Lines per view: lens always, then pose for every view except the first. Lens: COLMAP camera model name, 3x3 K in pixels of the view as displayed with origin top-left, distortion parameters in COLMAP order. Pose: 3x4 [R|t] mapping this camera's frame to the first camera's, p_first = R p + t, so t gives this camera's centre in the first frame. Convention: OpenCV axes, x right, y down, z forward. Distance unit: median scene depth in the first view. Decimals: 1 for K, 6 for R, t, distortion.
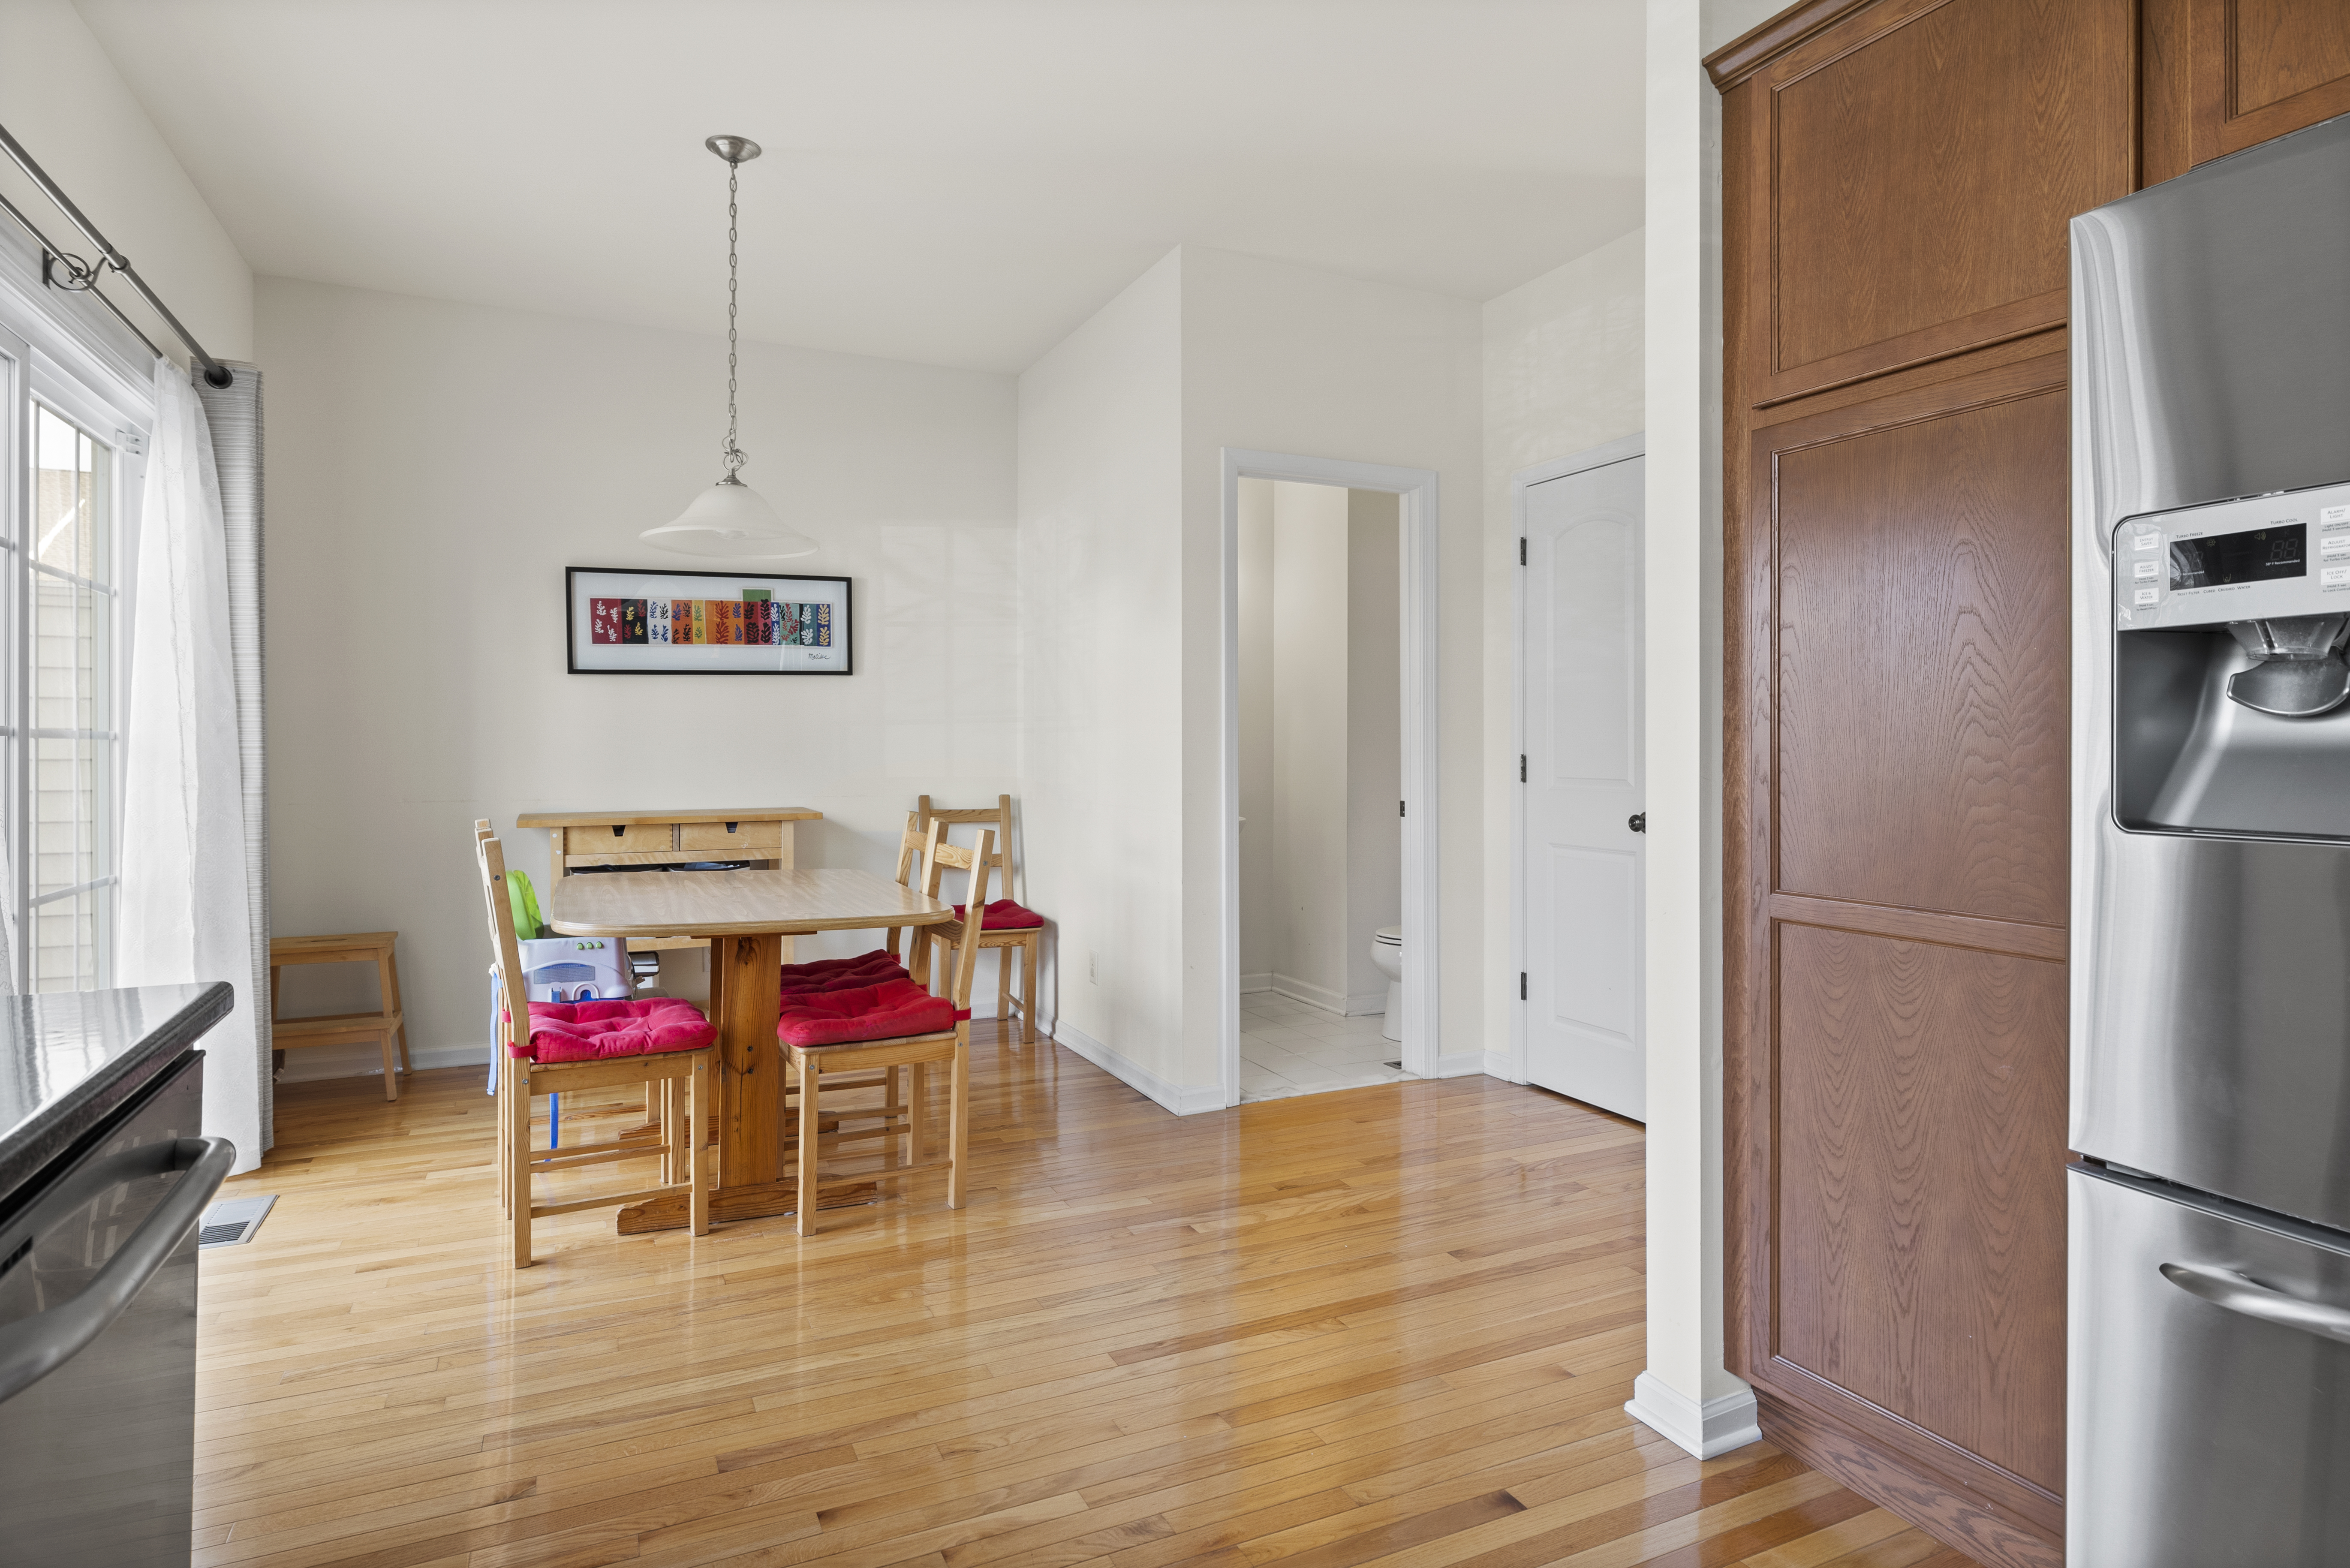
lens RADIAL K [[1286.9, 0, 1188.0], [0, 1286.9, 741.9], [0, 0, 1]] dist [0.002396, -0.000735]
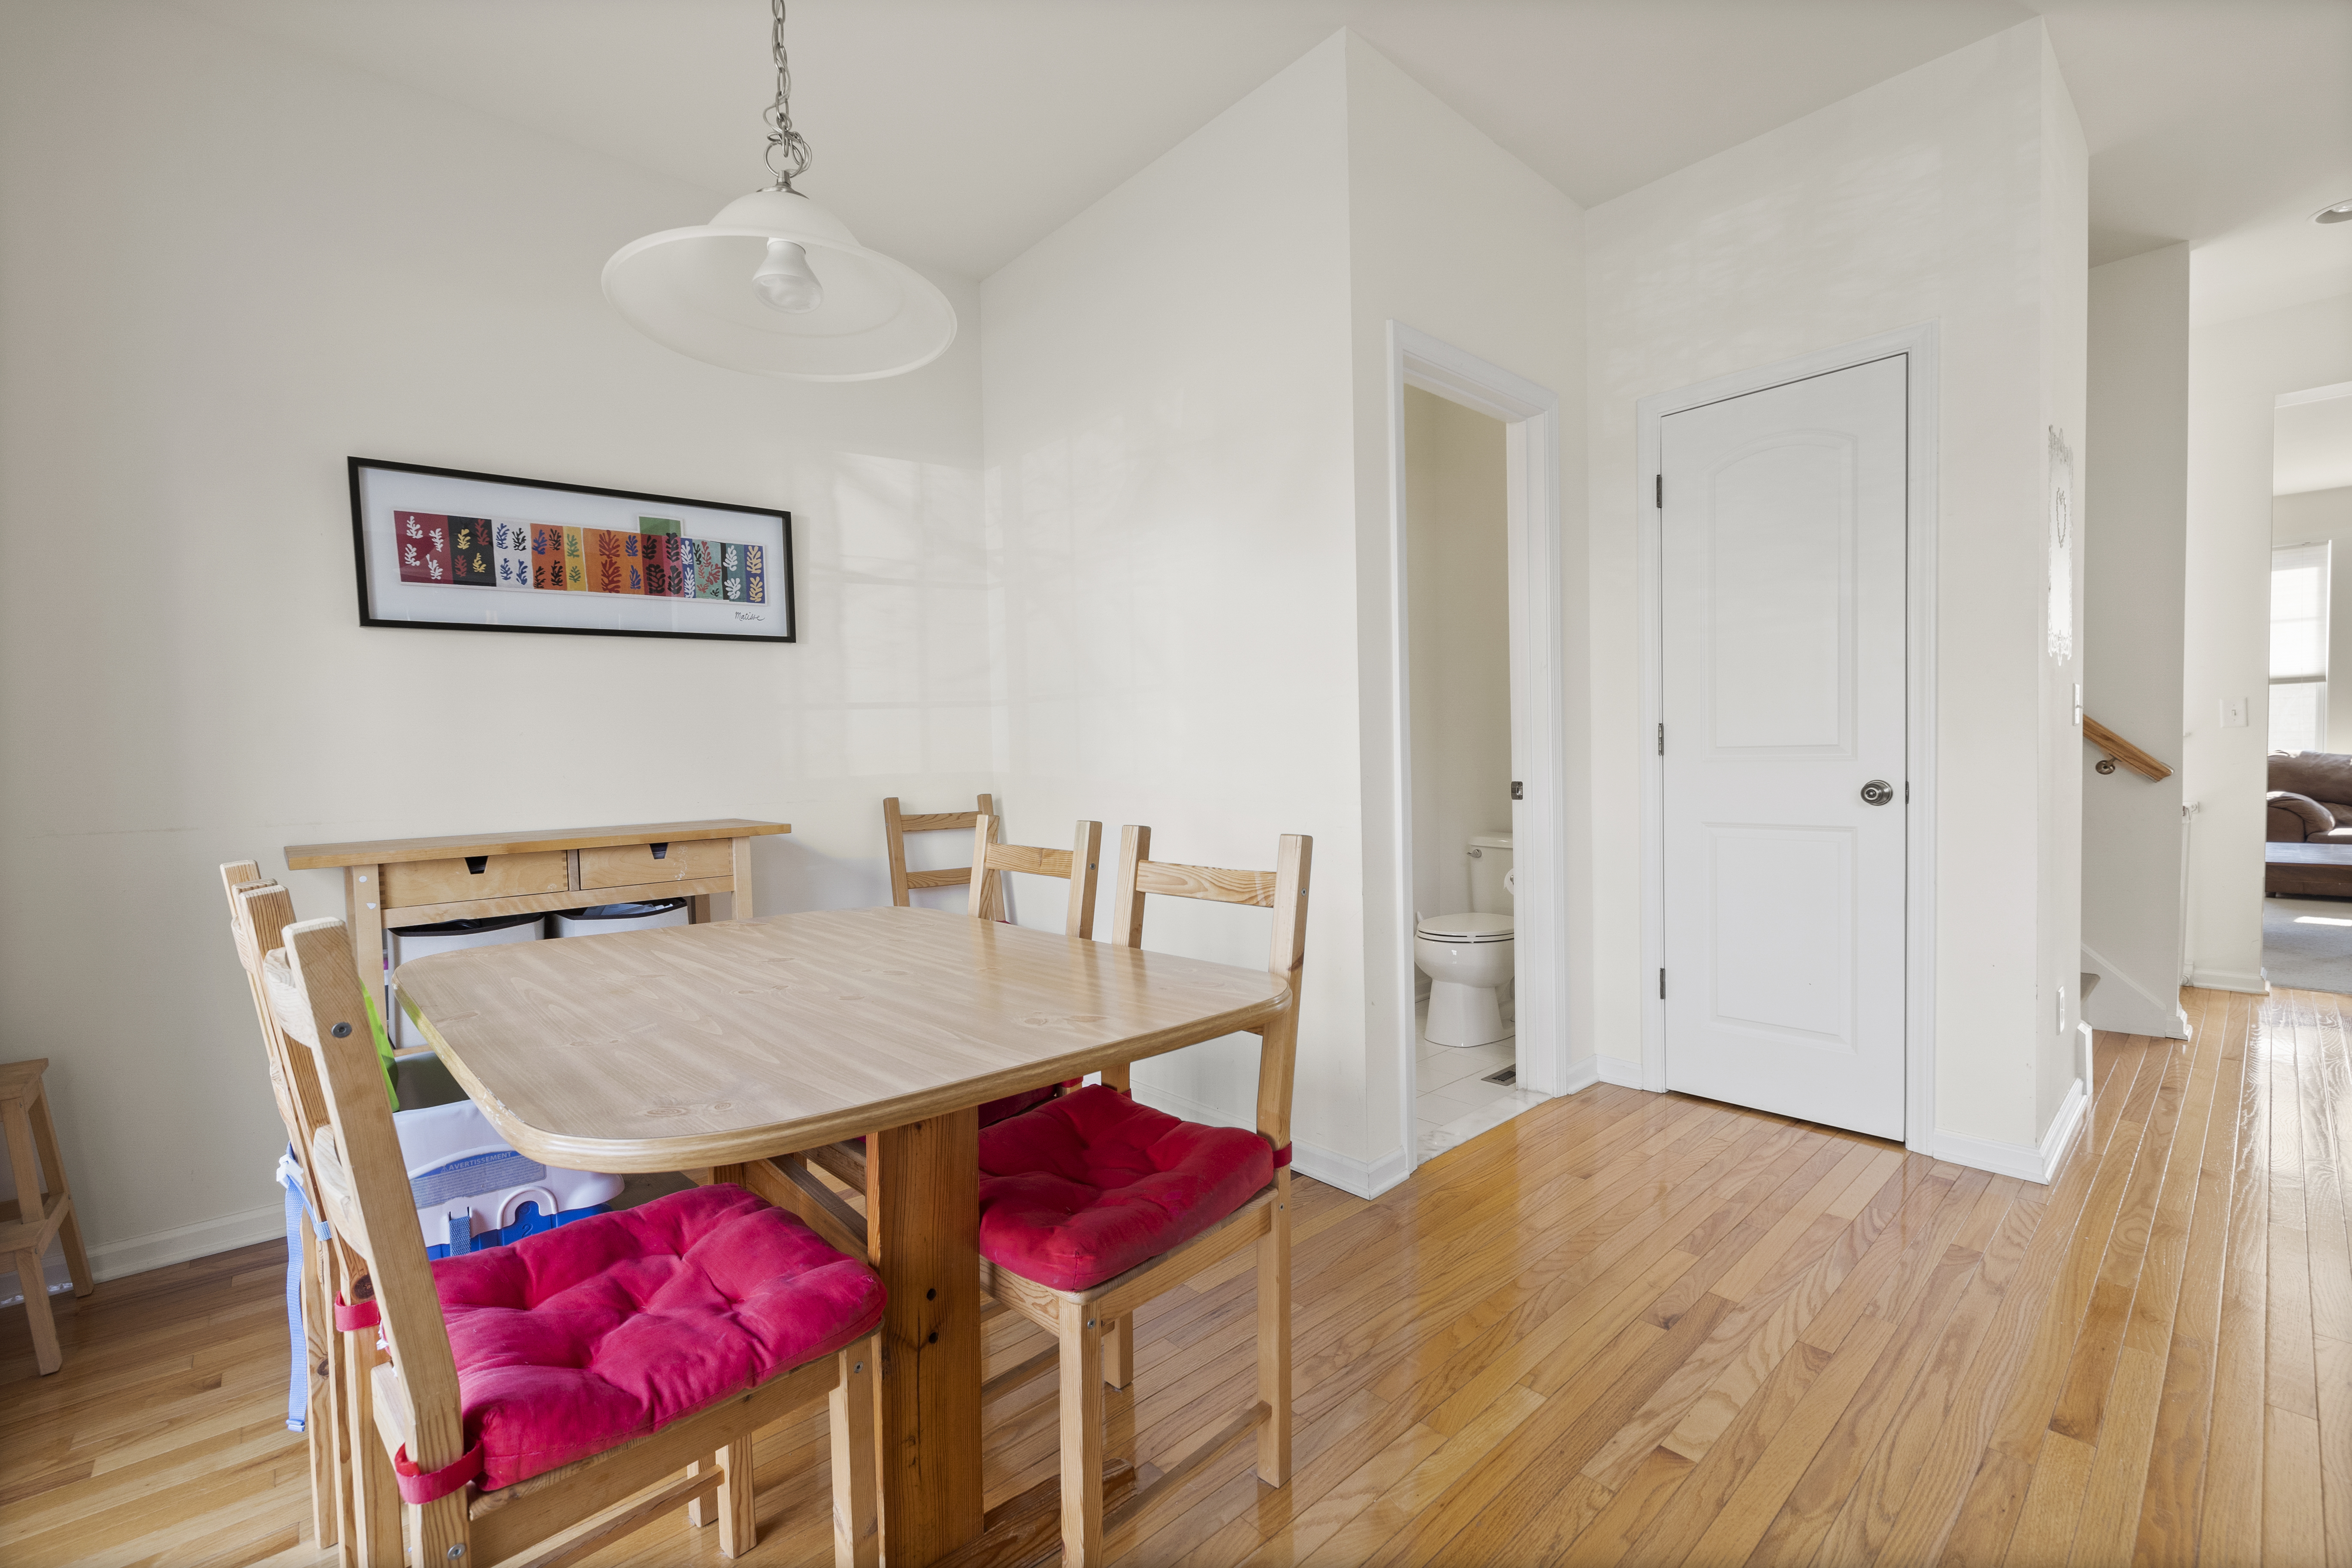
lens RADIAL K [[997.8, 0, 1174.2], [0, 997.8, 789.1], [0, 0, 1]] dist [-0.001203, -0.000401]
pose [[0.958432, -0.032733, 0.283438, -0.232260], [0.023959, 0.999122, 0.034369, 0.020993], [-0.284314, -0.026149, 0.958375, 0.398355]]
